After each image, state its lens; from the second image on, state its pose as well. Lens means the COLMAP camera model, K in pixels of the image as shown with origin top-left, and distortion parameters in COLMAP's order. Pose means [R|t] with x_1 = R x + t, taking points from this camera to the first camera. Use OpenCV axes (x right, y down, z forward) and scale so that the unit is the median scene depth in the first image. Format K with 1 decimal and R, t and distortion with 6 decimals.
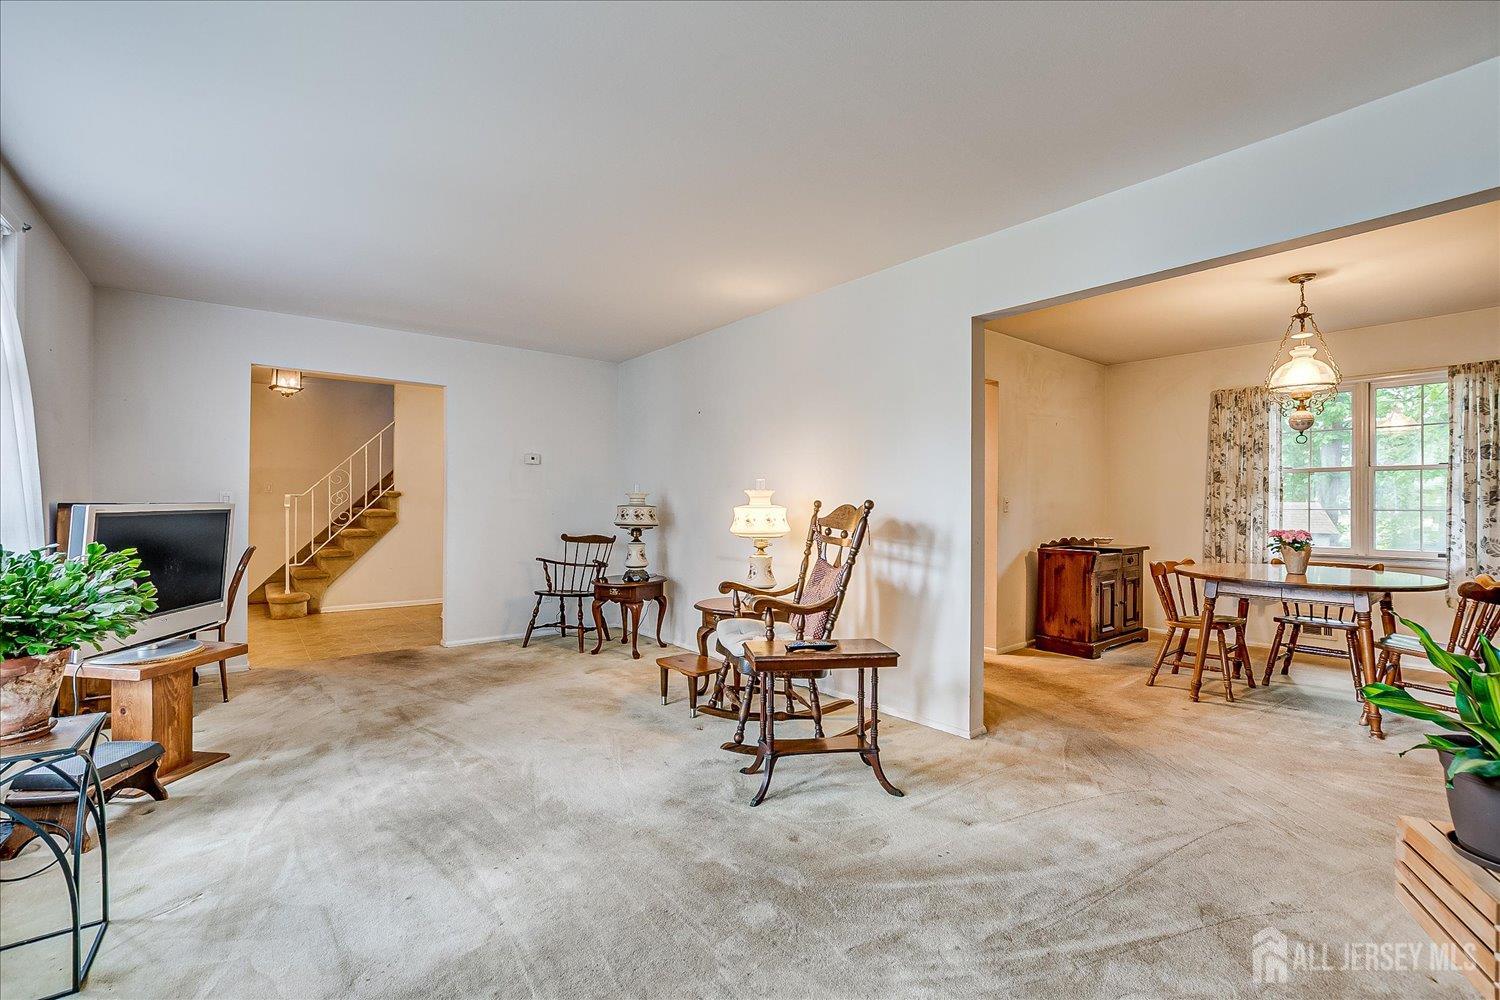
lens RADIAL K [[655.5, 0, 743.7], [0, 655.5, 504.2], [0, 0, 1]] dist [-0.026497, 0.005674]
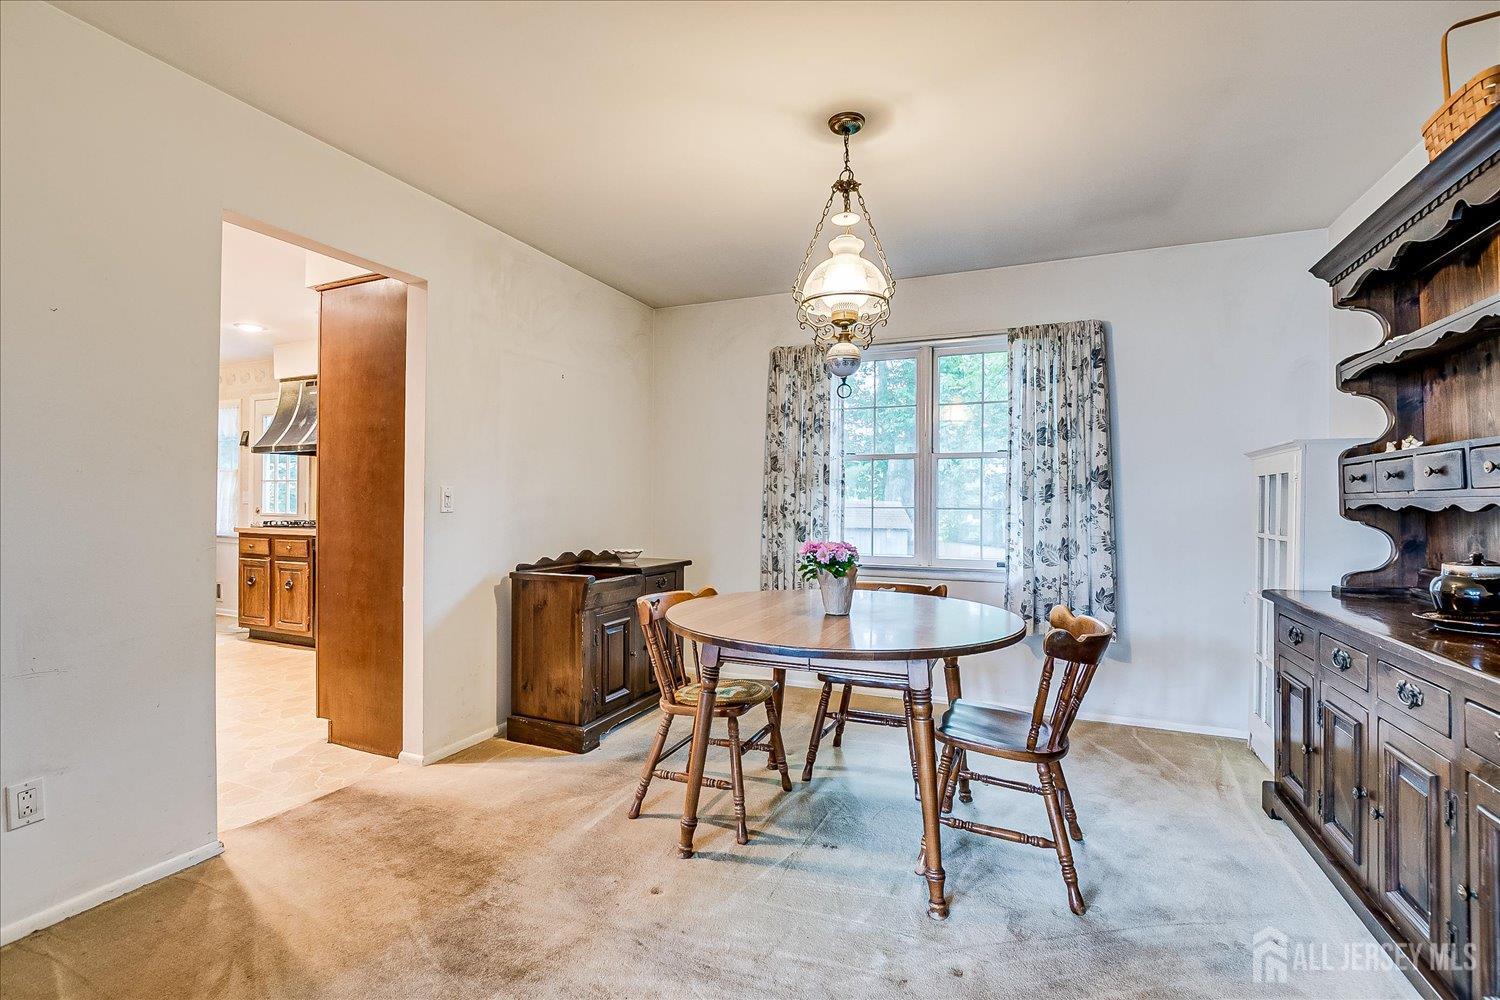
lens RADIAL K [[677.4, 0, 743.2], [0, 677.4, 504.9], [0, 0, 1]] dist [-0.024514, 0.000571]
pose [[0.879223, 0.001136, 0.476409, 0.409890], [-0.003122, 0.999989, 0.003377, 0.002944], [-0.476400, -0.004456, 0.879217, 0.415970]]
